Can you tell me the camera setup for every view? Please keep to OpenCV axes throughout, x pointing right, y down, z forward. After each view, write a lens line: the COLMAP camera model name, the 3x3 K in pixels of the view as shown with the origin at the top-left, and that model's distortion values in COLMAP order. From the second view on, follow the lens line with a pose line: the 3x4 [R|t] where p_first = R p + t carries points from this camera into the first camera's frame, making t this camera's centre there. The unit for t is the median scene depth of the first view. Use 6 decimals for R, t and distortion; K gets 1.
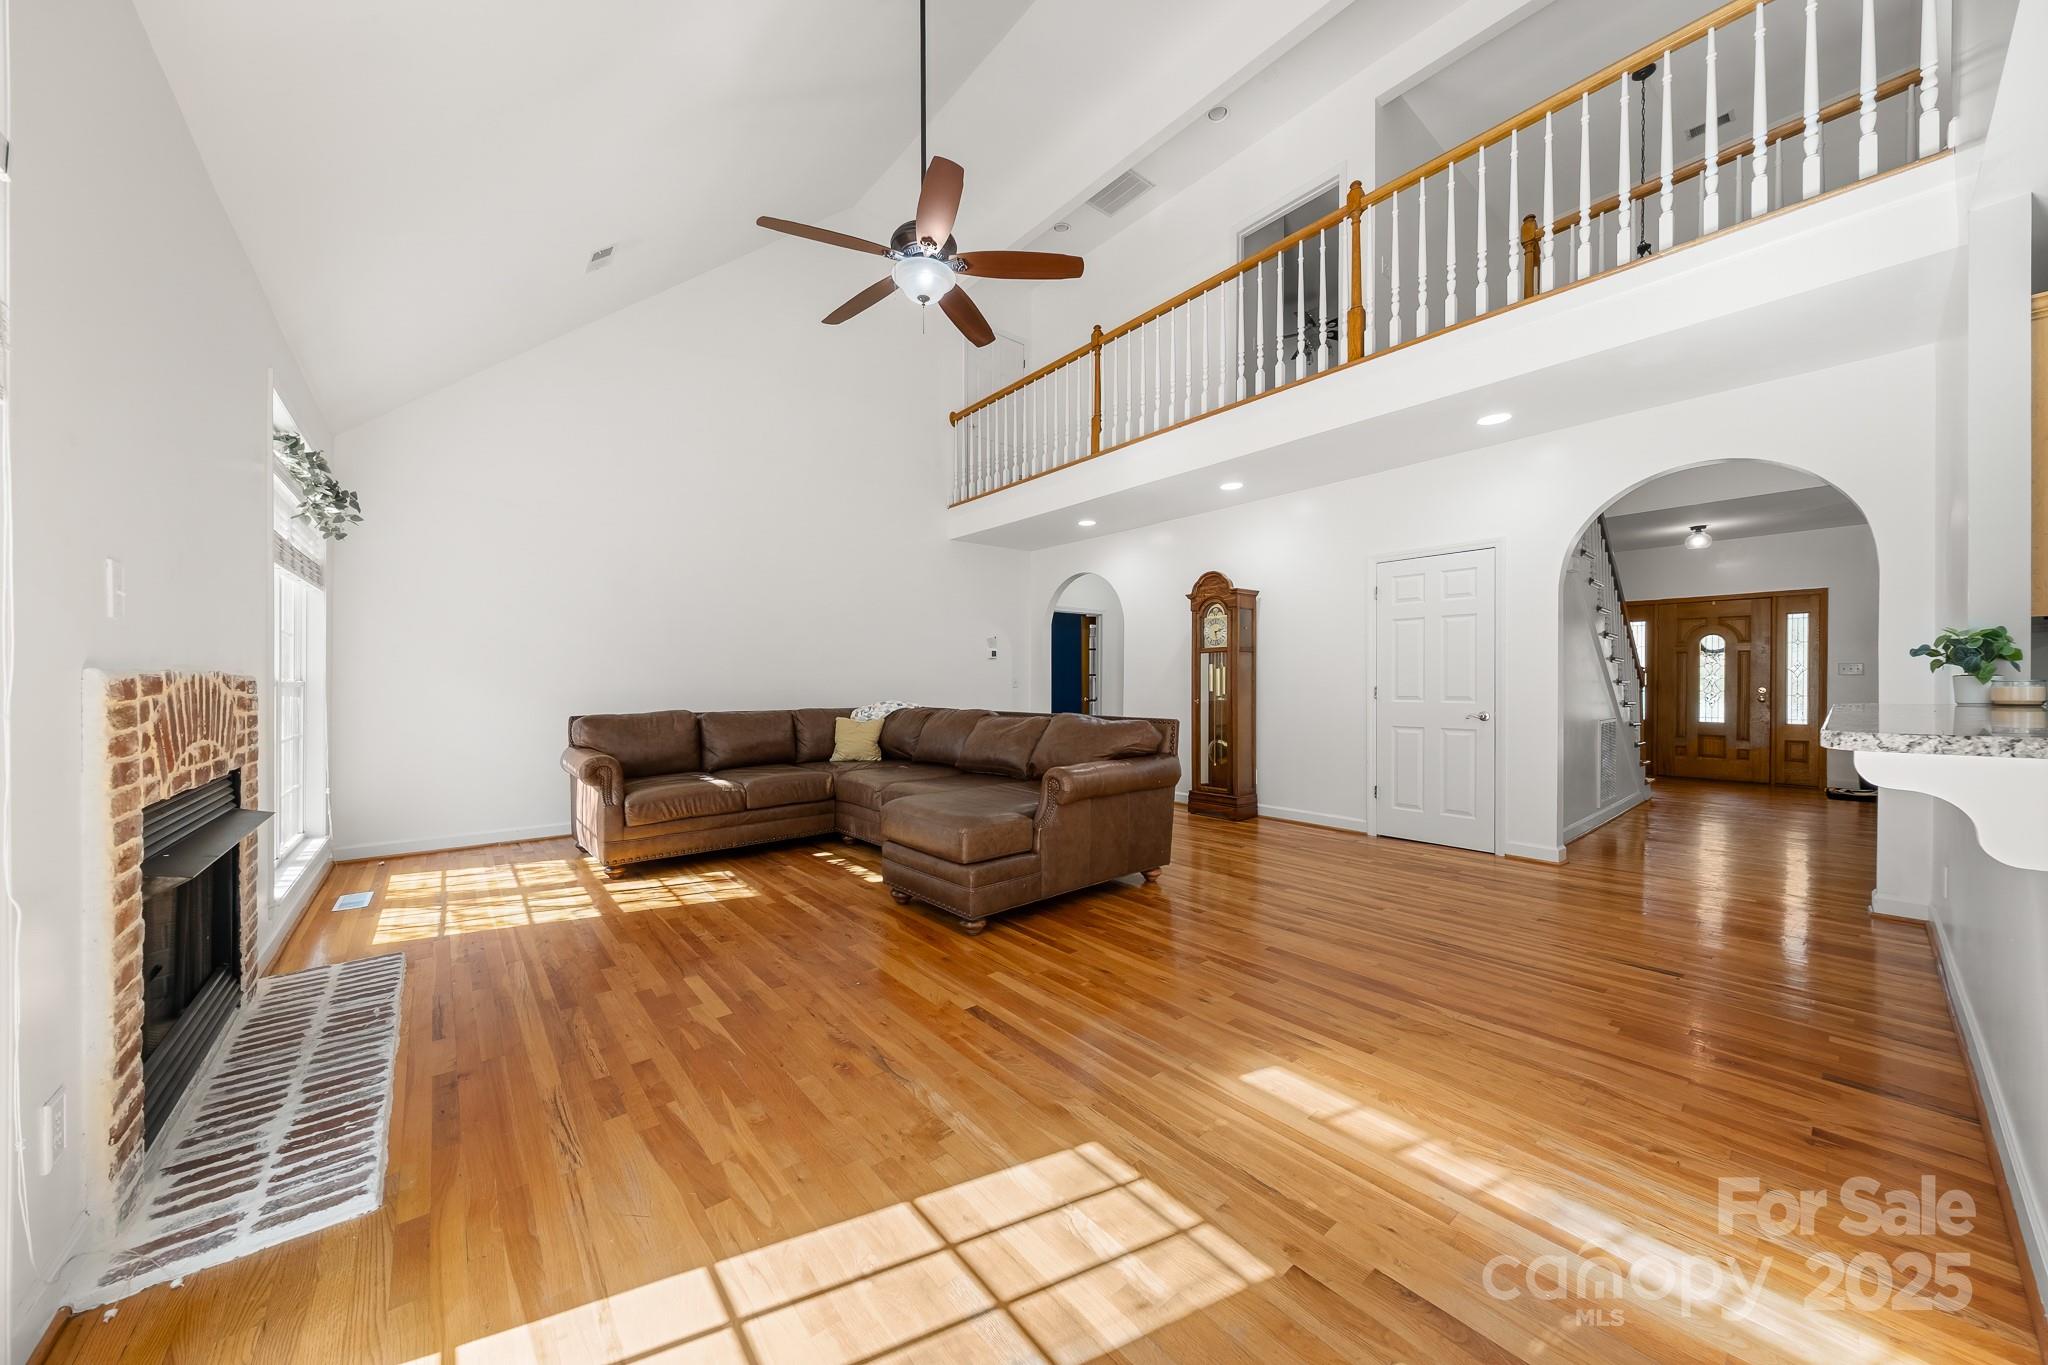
lens RADIAL K [[706.5, 0, 1028.7], [0, 706.5, 673.6], [0, 0, 1]] dist [0.007109, -0.000257]
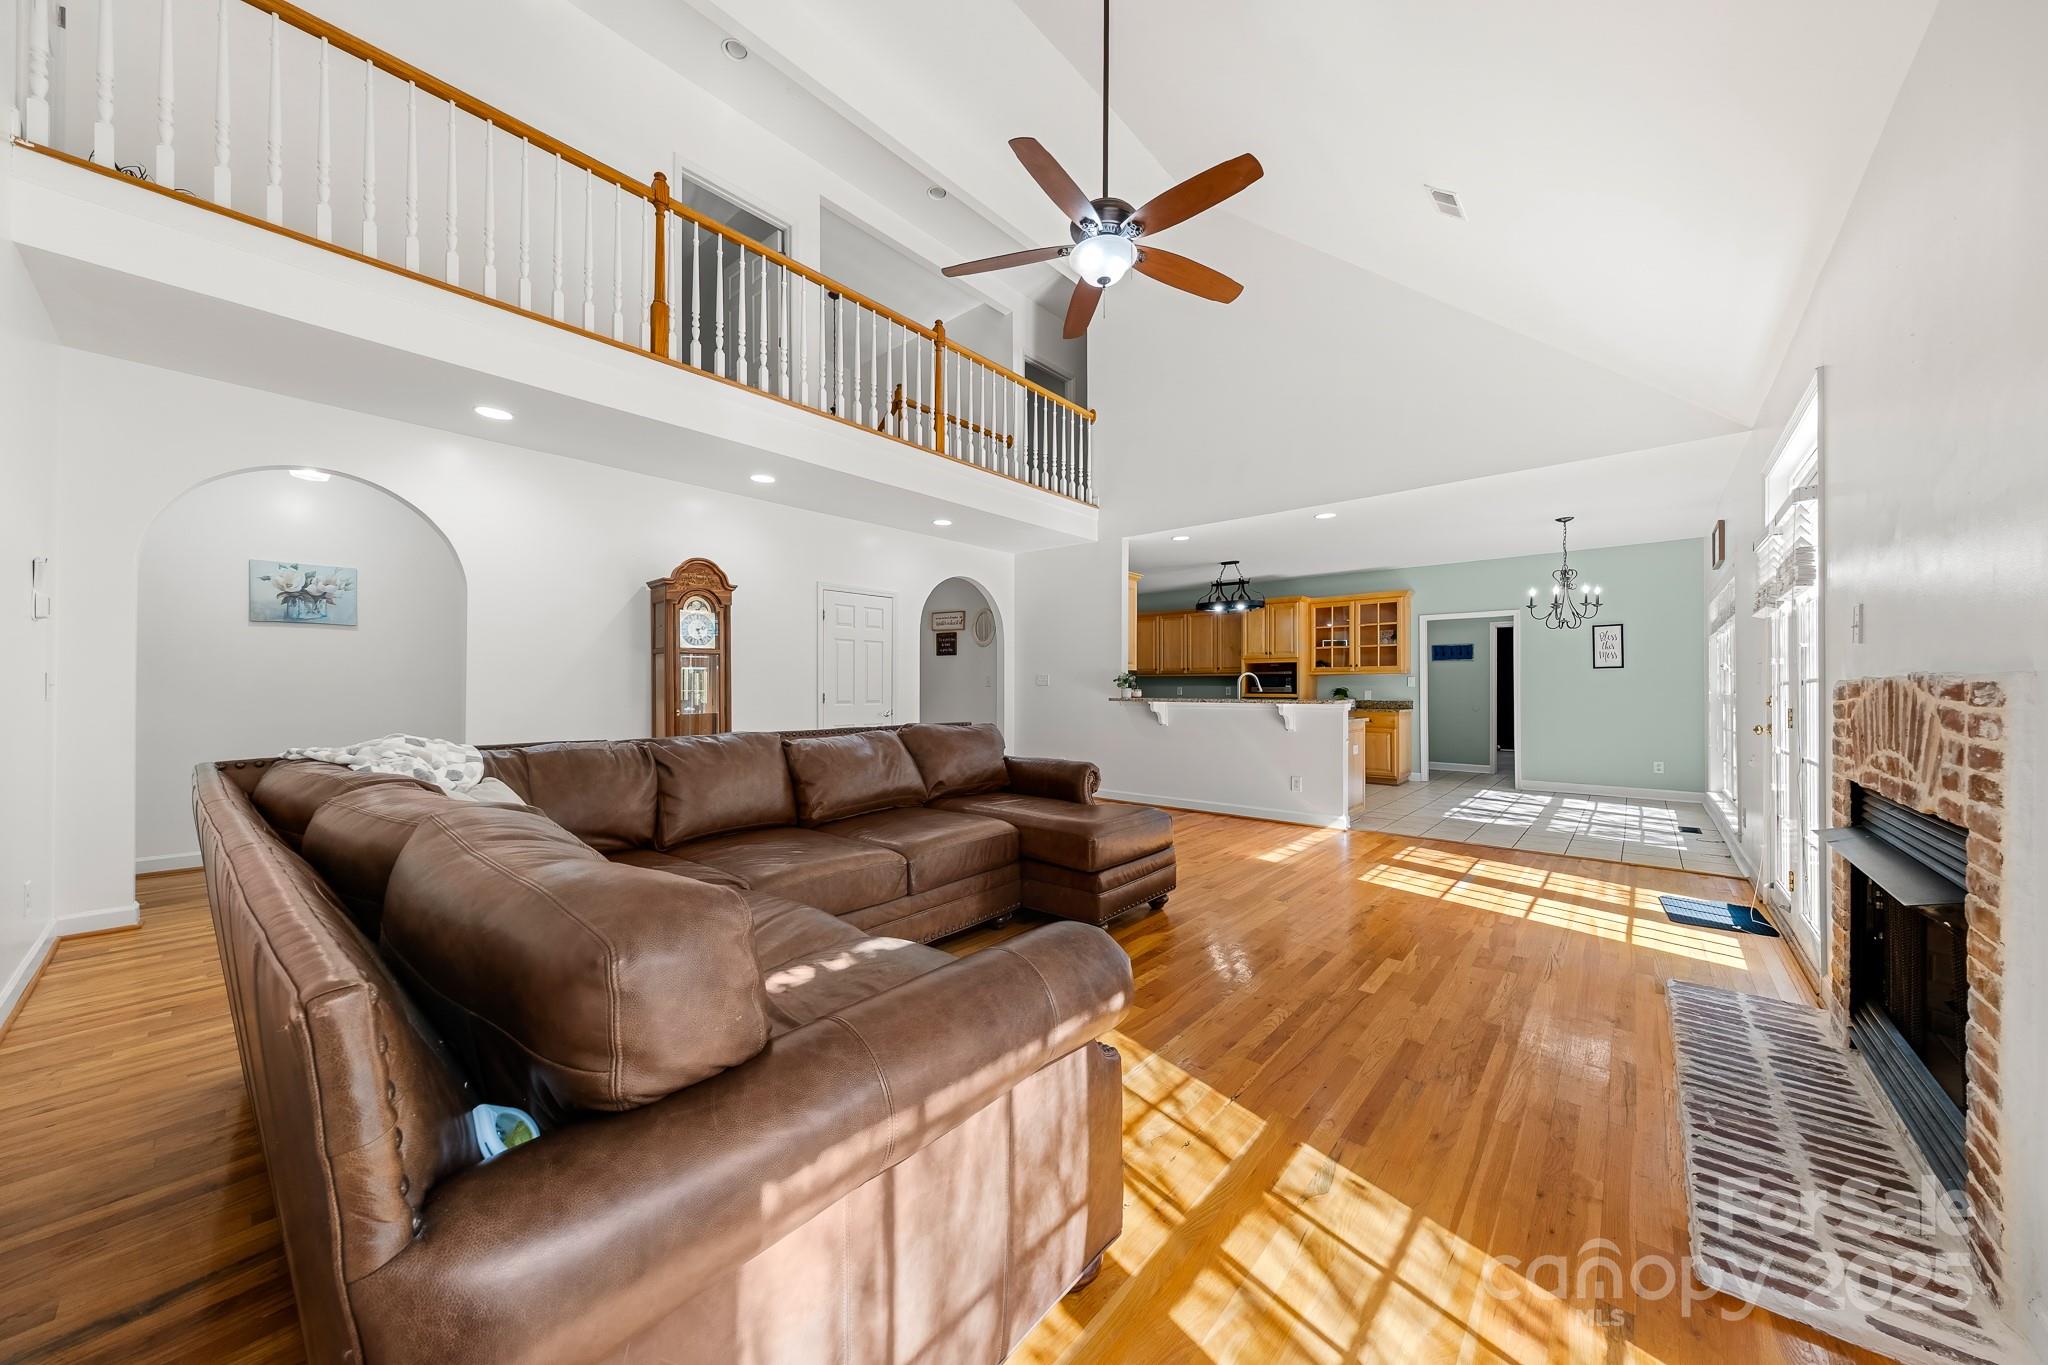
lens RADIAL K [[692.5, 0, 1024.0], [0, 692.5, 682.5], [0, 0, 1]] dist [0.002745, -0.000068]
pose [[-0.151459, 0.012904, 0.988379, -1.242642], [-0.013442, 0.999795, -0.015113, 0.022772], [-0.988372, -0.015574, -0.151255, 1.483972]]
